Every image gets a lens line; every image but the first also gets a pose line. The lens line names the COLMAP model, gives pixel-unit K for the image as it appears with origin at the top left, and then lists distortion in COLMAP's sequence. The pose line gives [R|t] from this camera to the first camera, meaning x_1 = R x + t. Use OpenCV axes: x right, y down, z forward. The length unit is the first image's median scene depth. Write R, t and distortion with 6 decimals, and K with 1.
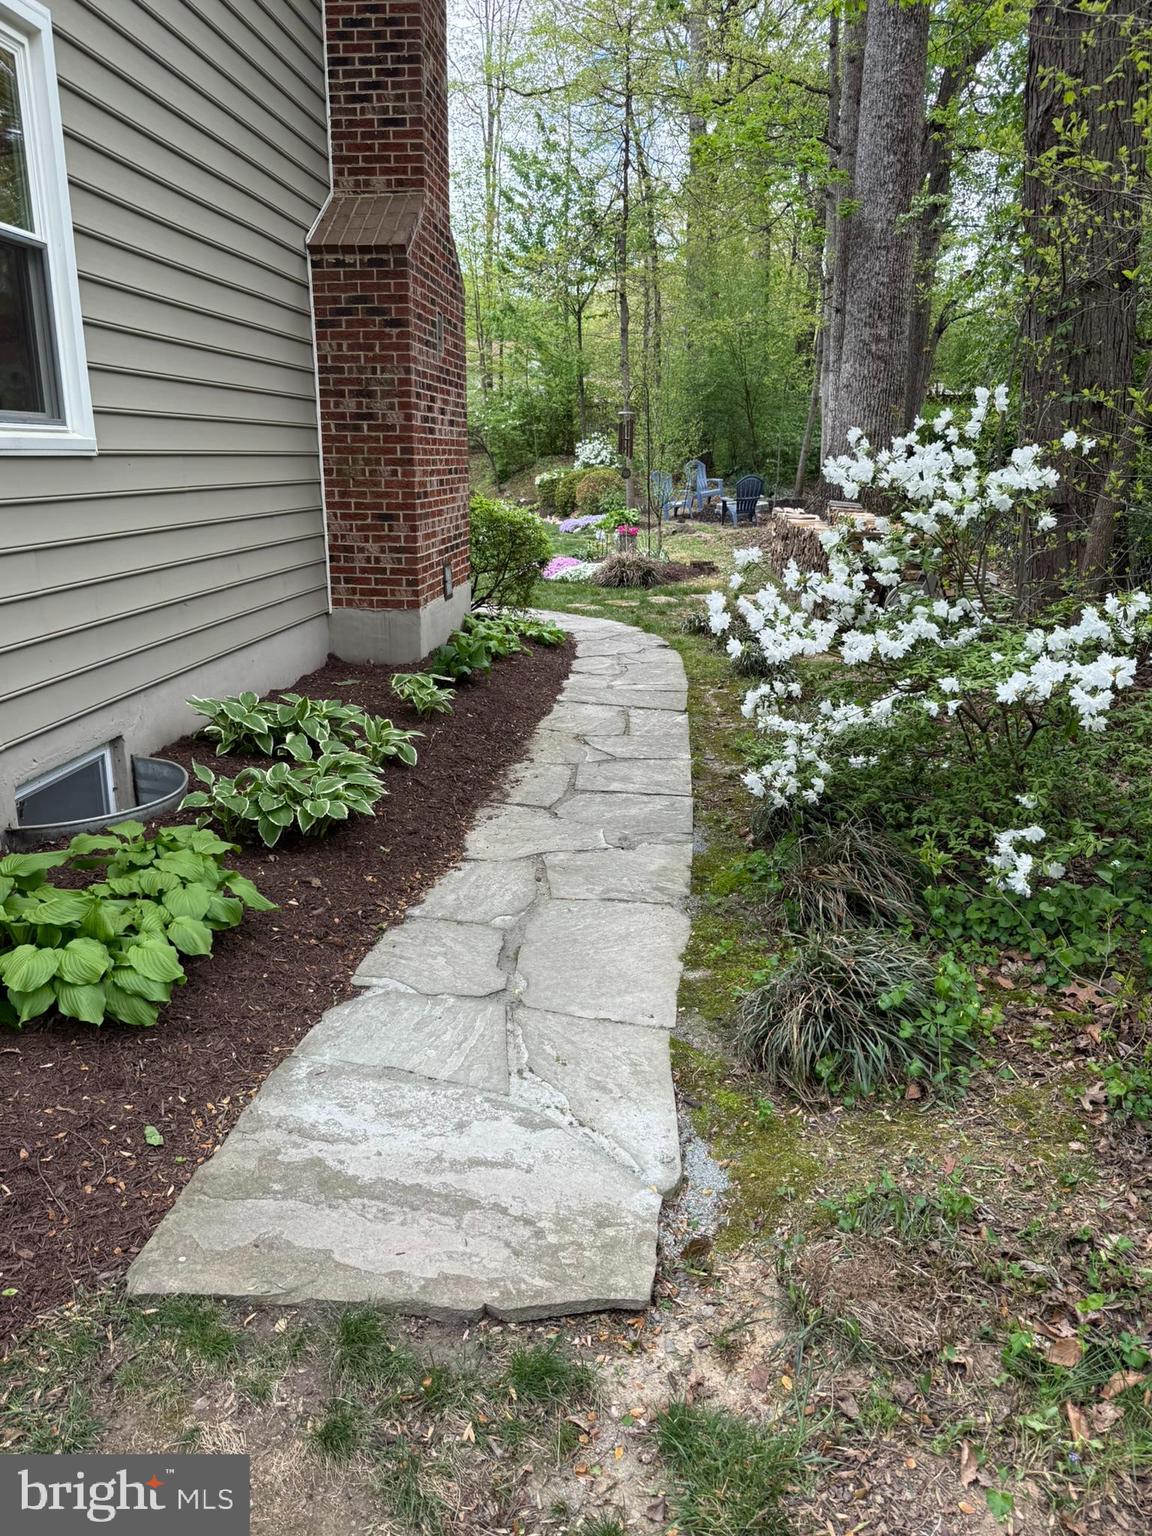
lens RADIAL K [[1121.8, 0, 568.6], [0, 1121.8, 773.5], [0, 0, 1]] dist [0.004726, -0.000322]
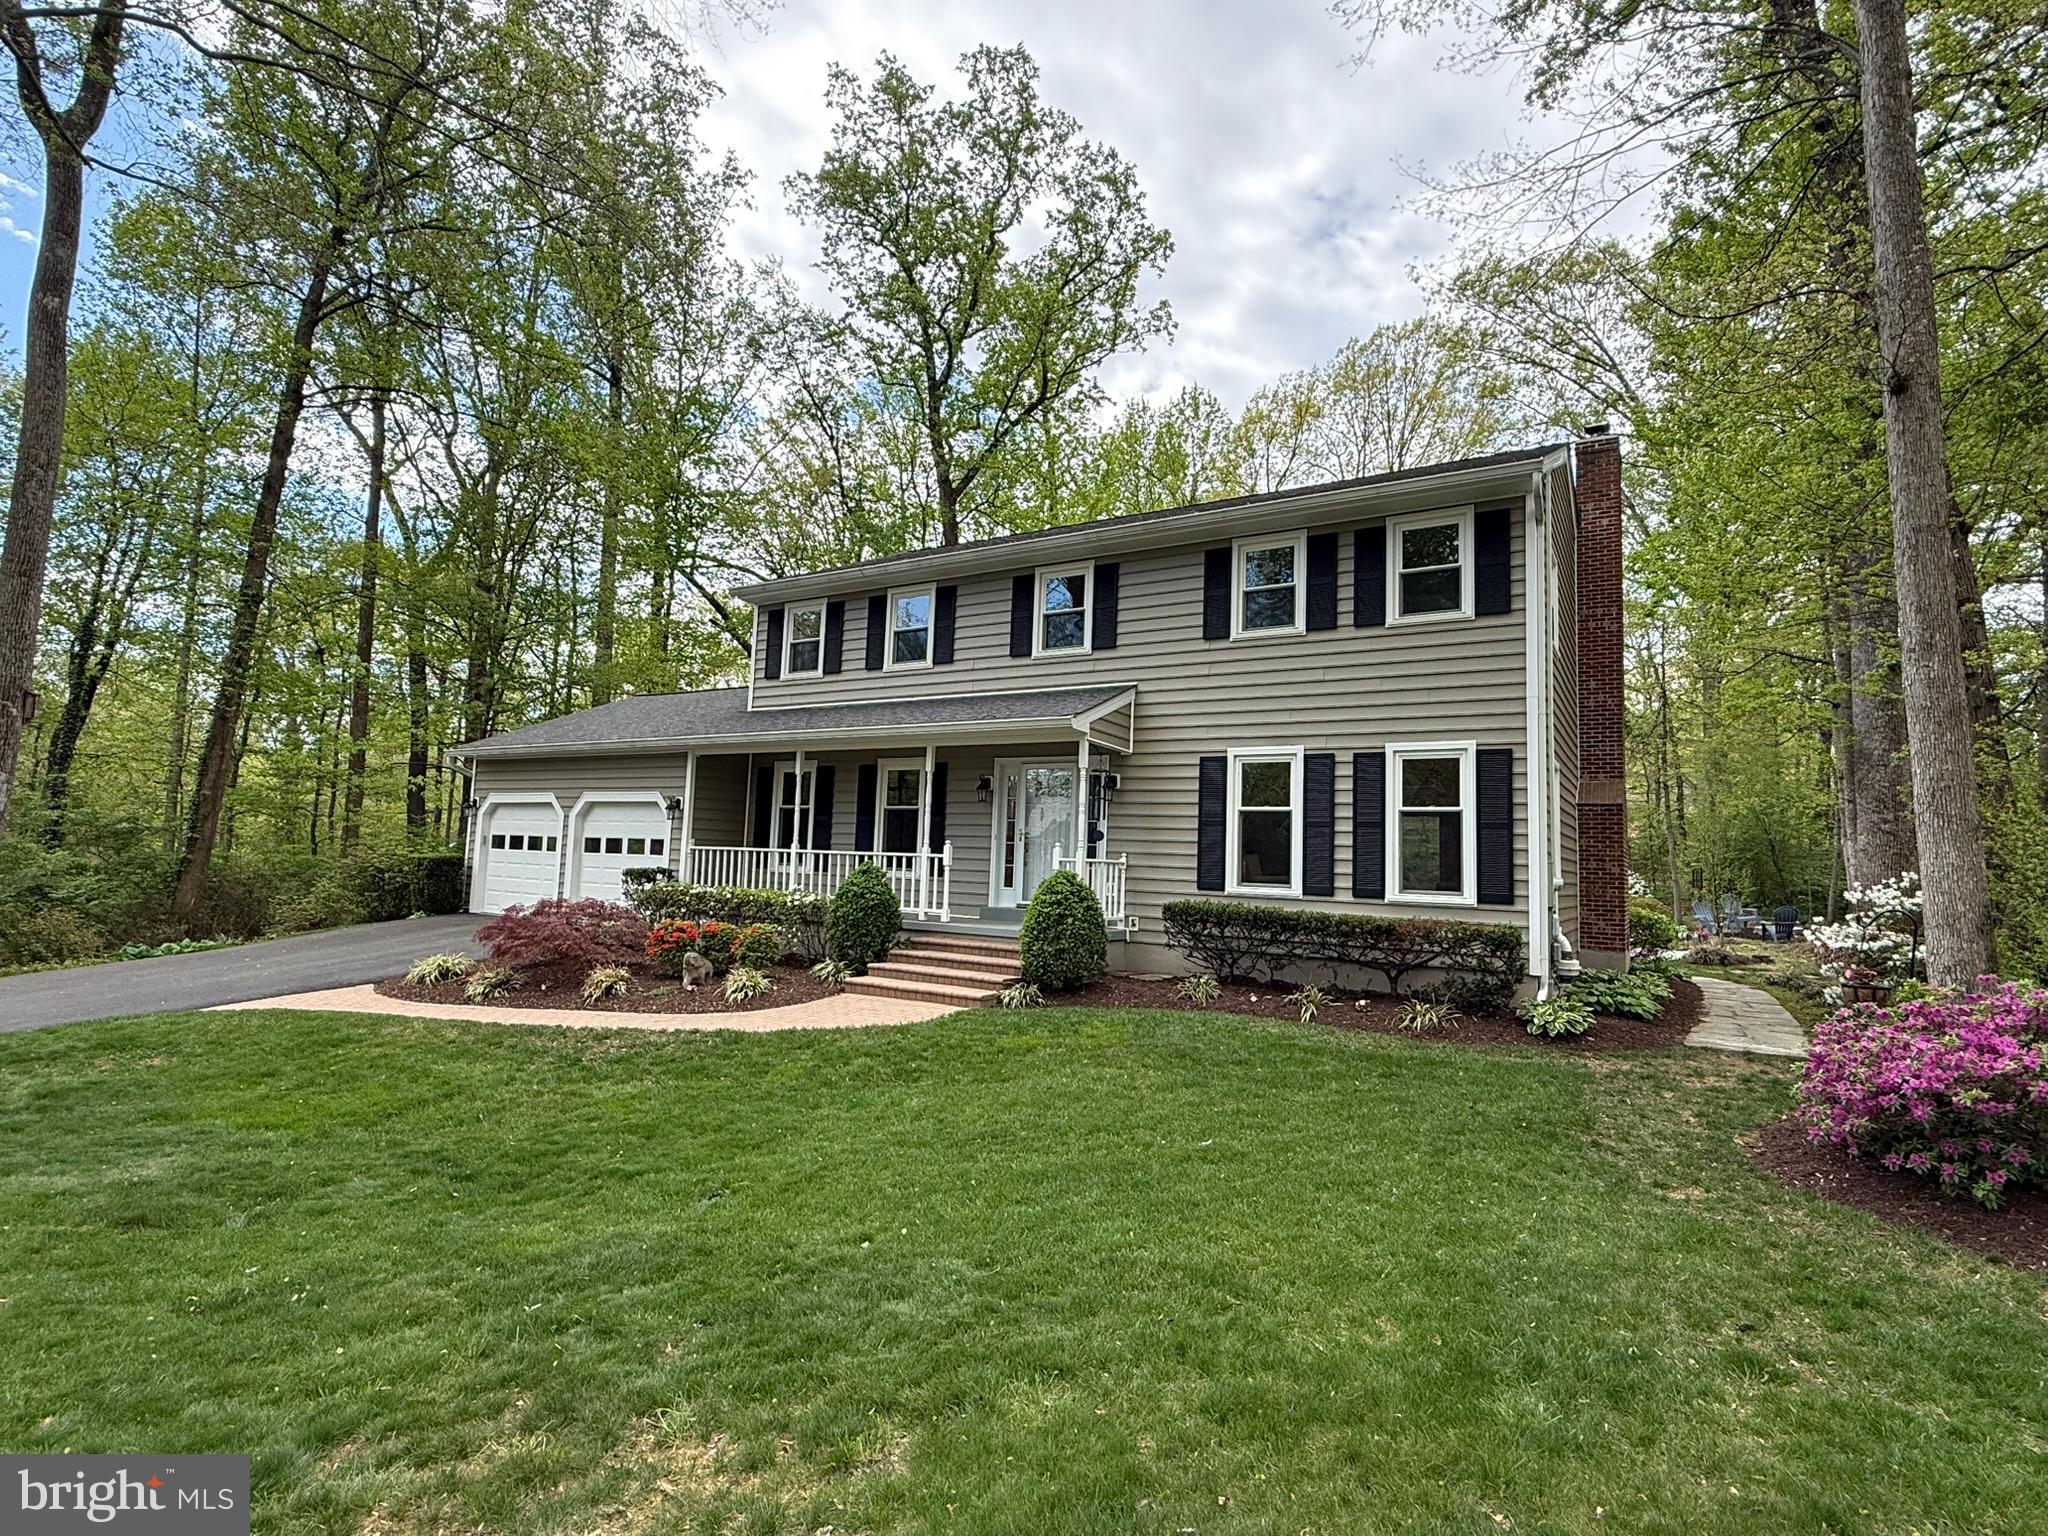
lens RADIAL K [[1015.7, 0, 1025.0], [0, 1015.7, 770.5], [0, 0, 1]] dist [-0.002469, 0.002601]
pose [[0.891971, -0.019650, -0.451666, -0.230771], [-0.151070, 0.928672, -0.338742, 0.311992], [0.426106, 0.370382, 0.825380, -1.071213]]
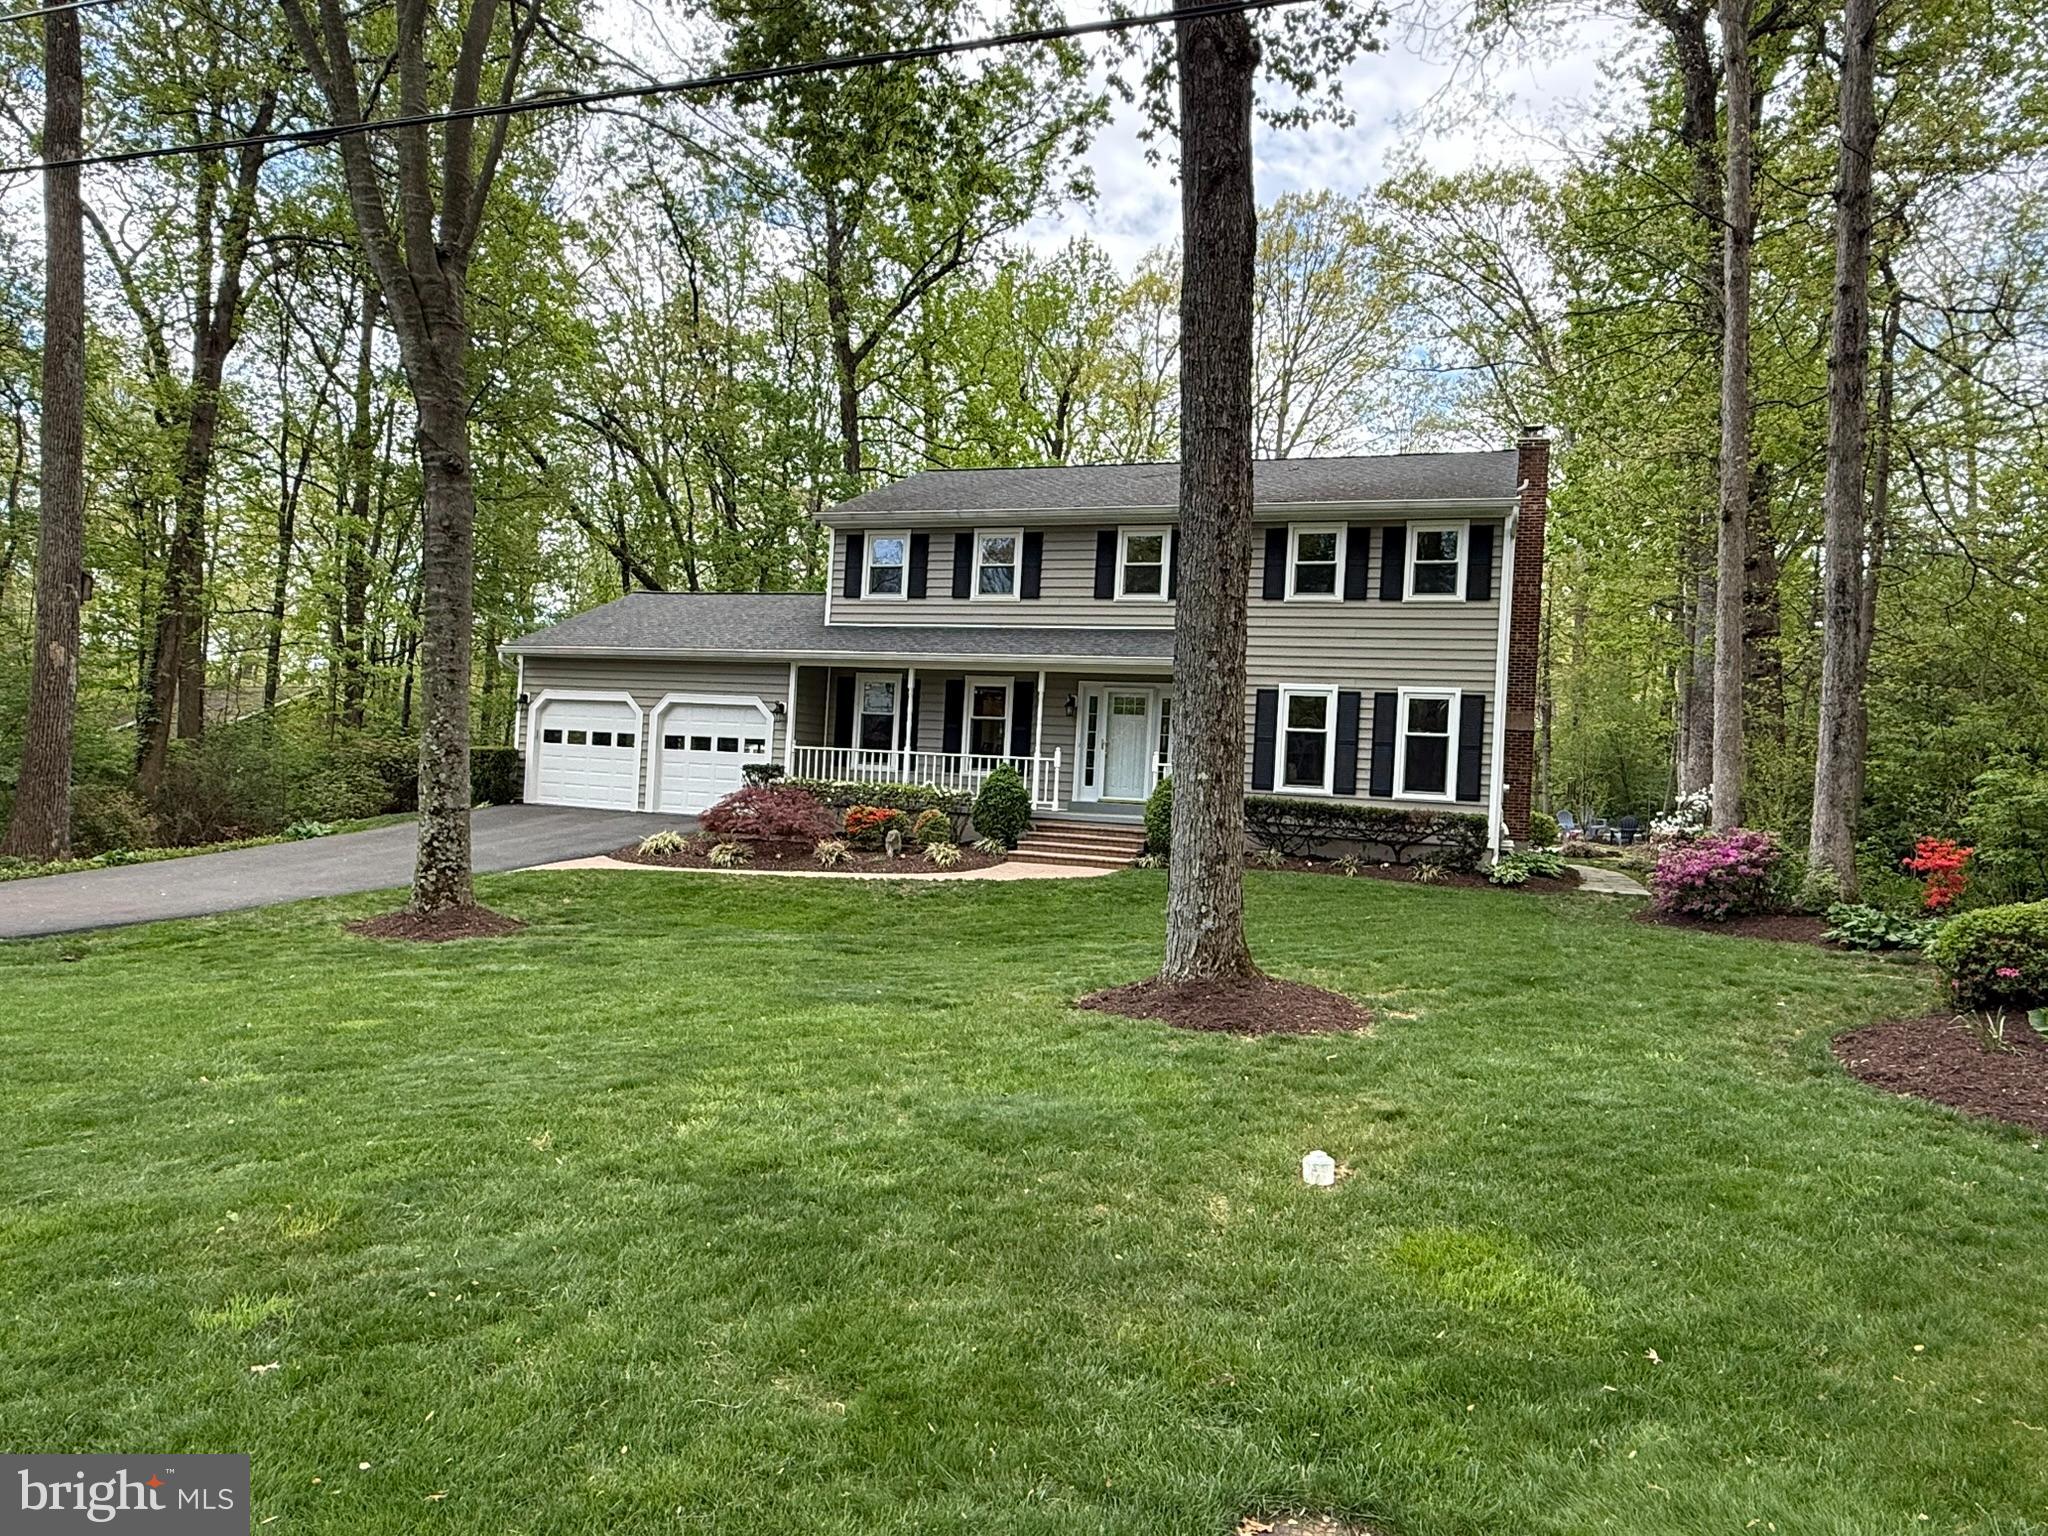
lens RADIAL K [[1280.7, 0, 1022.7], [0, 1280.7, 775.2], [0, 0, 1]] dist [-0.000097, 0.000228]
pose [[0.964661, 0.041191, -0.260255, -0.451411], [-0.115129, 0.954326, -0.275694, 0.632048], [0.237012, 0.295914, 0.925343, -2.052929]]
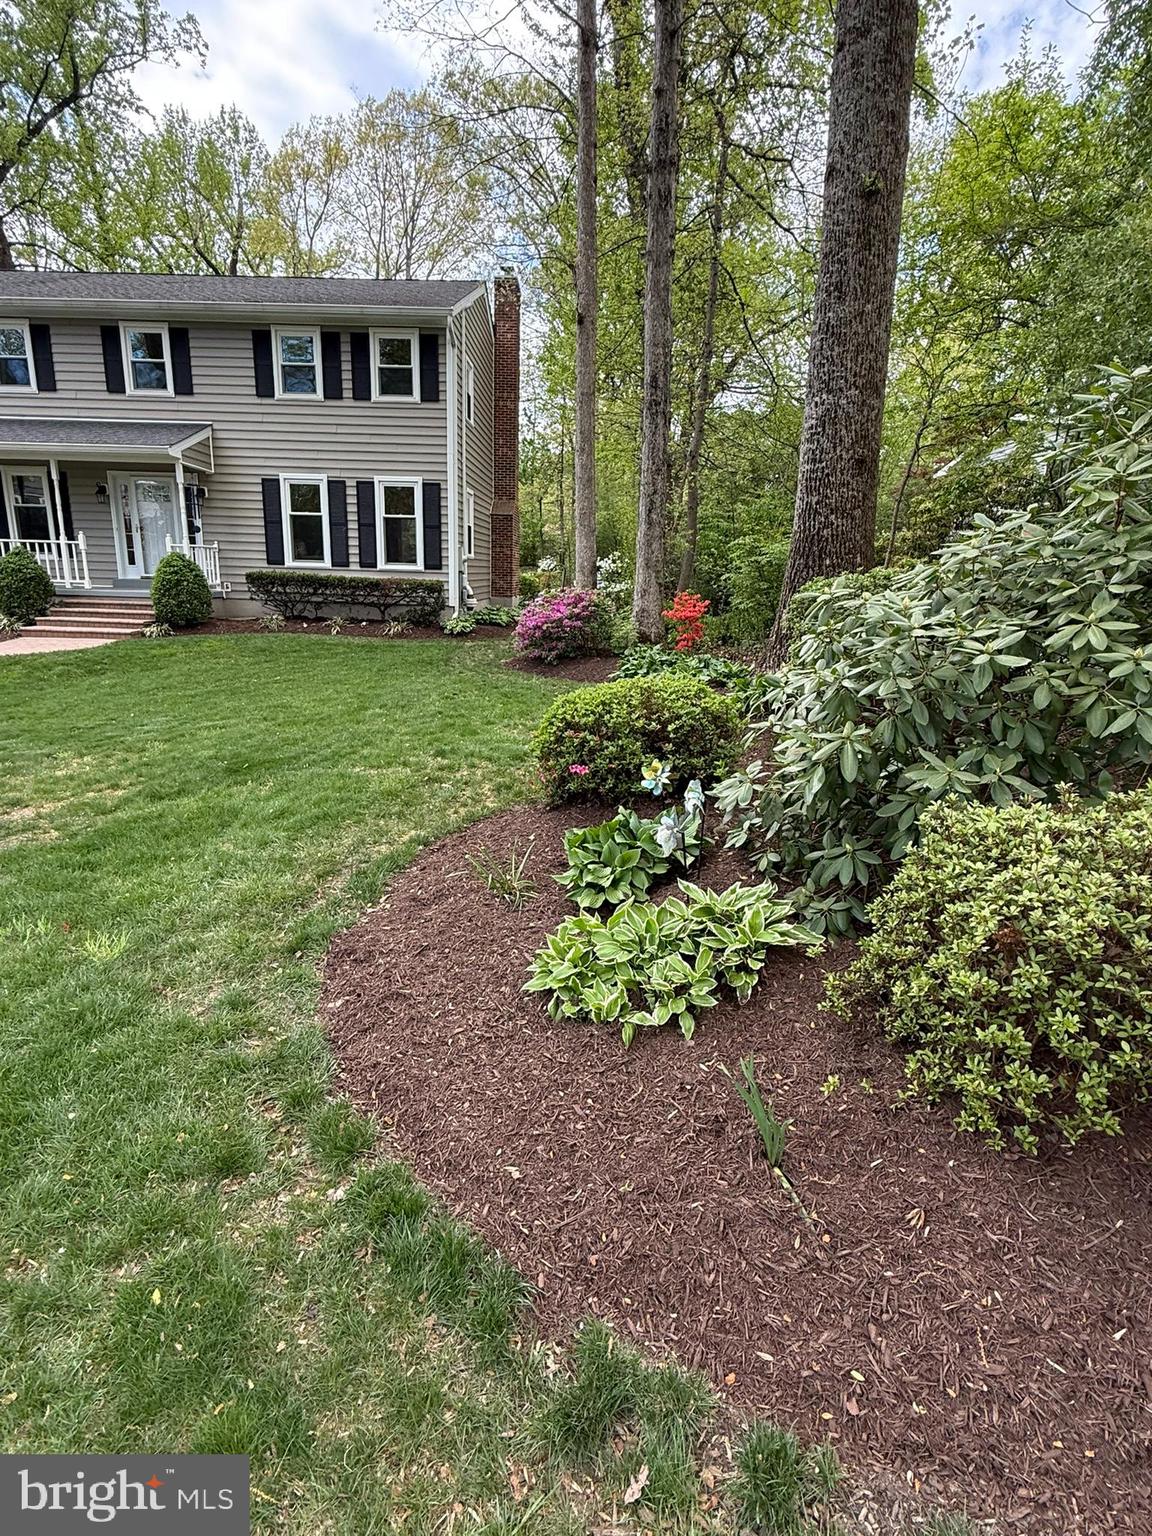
lens RADIAL K [[761.8, 0, 576.4], [0, 761.8, 759.8], [0, 0, 1]] dist [-0.002469, 0.002601]
pose [[0.997844, 0.002010, 0.065604, -0.066632], [0.000250, 0.999407, -0.034430, 0.457030], [-0.065634, 0.034372, 0.997252, -1.506435]]
